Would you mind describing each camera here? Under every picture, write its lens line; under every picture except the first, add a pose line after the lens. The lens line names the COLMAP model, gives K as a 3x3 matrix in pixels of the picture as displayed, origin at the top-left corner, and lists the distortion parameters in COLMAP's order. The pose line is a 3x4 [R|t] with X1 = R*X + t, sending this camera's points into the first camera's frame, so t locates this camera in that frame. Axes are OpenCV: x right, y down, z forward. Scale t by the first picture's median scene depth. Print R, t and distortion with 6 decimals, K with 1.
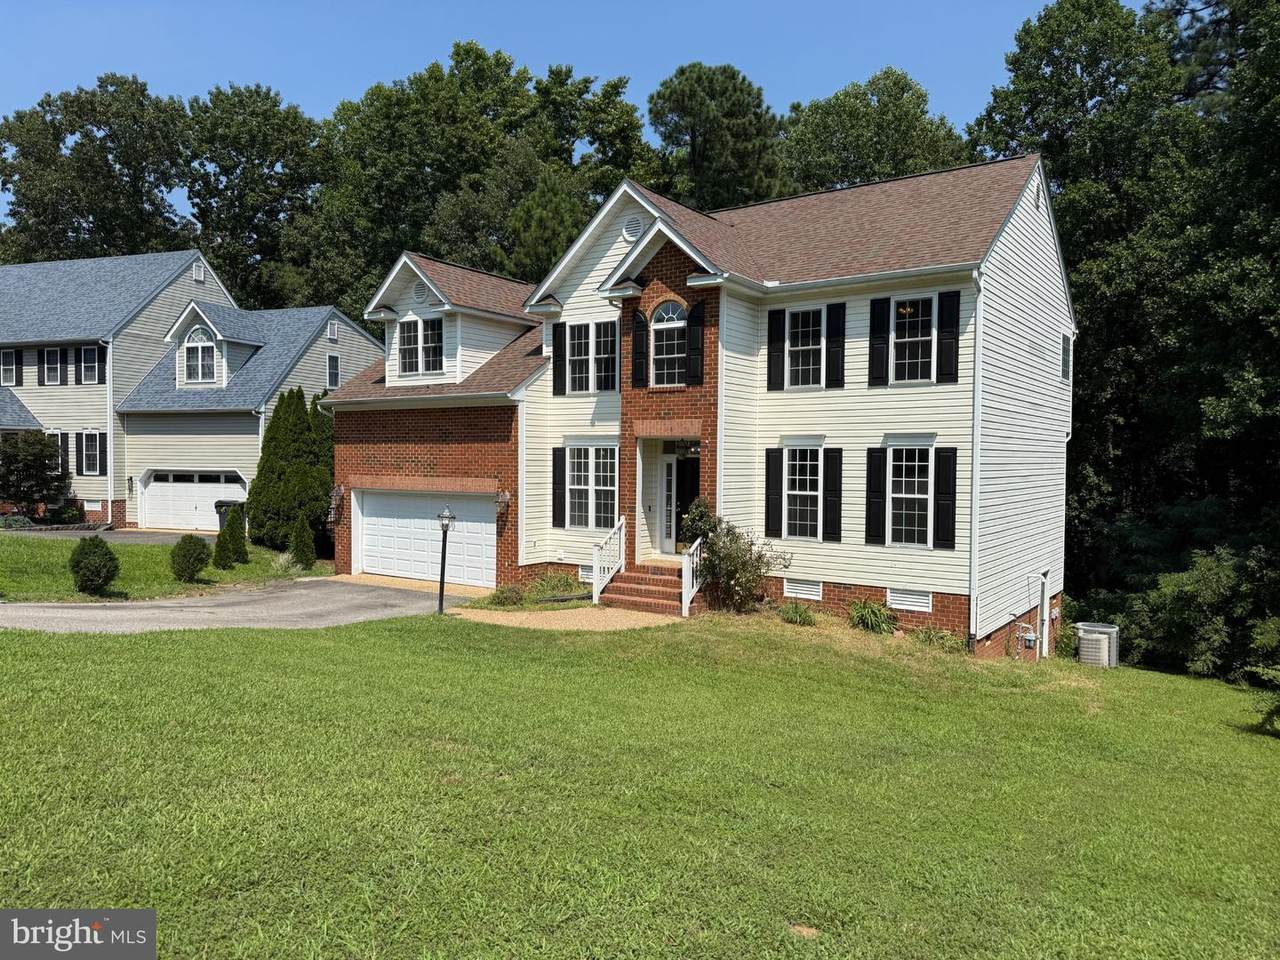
lens RADIAL K [[903.1, 0, 640.0], [0, 903.1, 480.0], [0, 0, 1]] dist [0.087584, -0.146714]
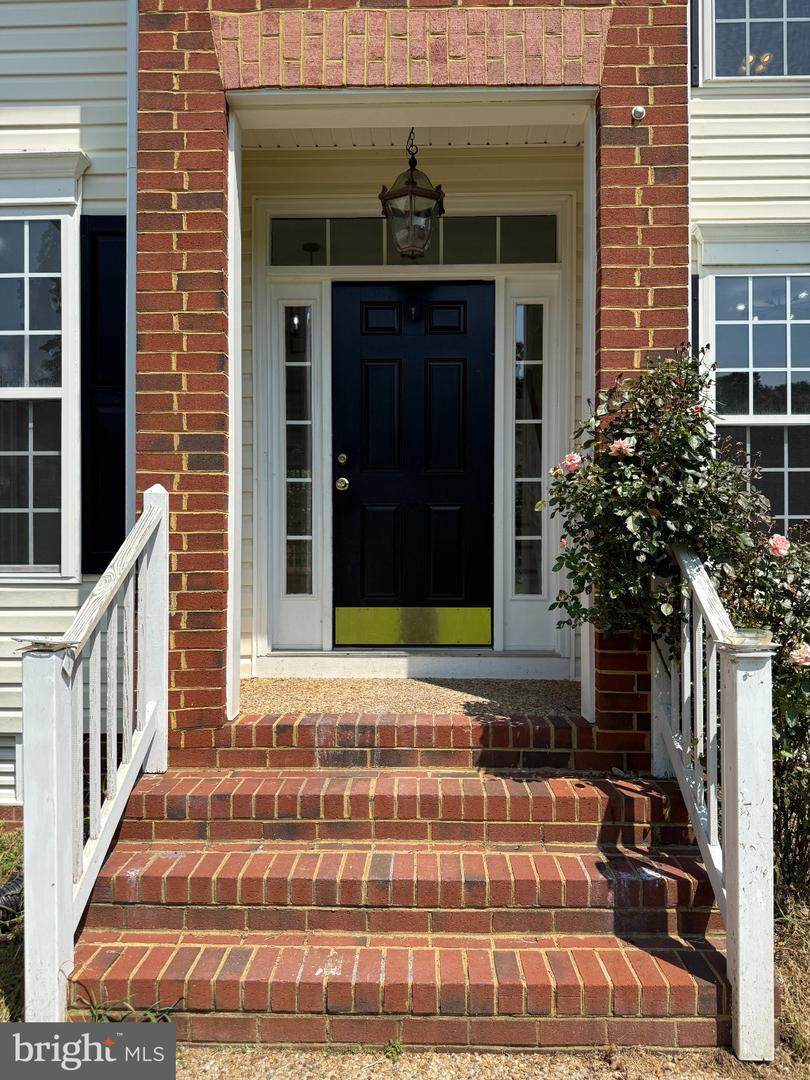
lens RADIAL K [[762.0, 0, 405.0], [0, 762.0, 540.0], [0, 0, 1]] dist [0.087584, -0.146714]
pose [[0.833614, -0.006676, 0.552307, -0.067148], [0.021577, 0.999557, -0.020485, 0.056185], [-0.551925, 0.028994, 0.833389, 0.825729]]
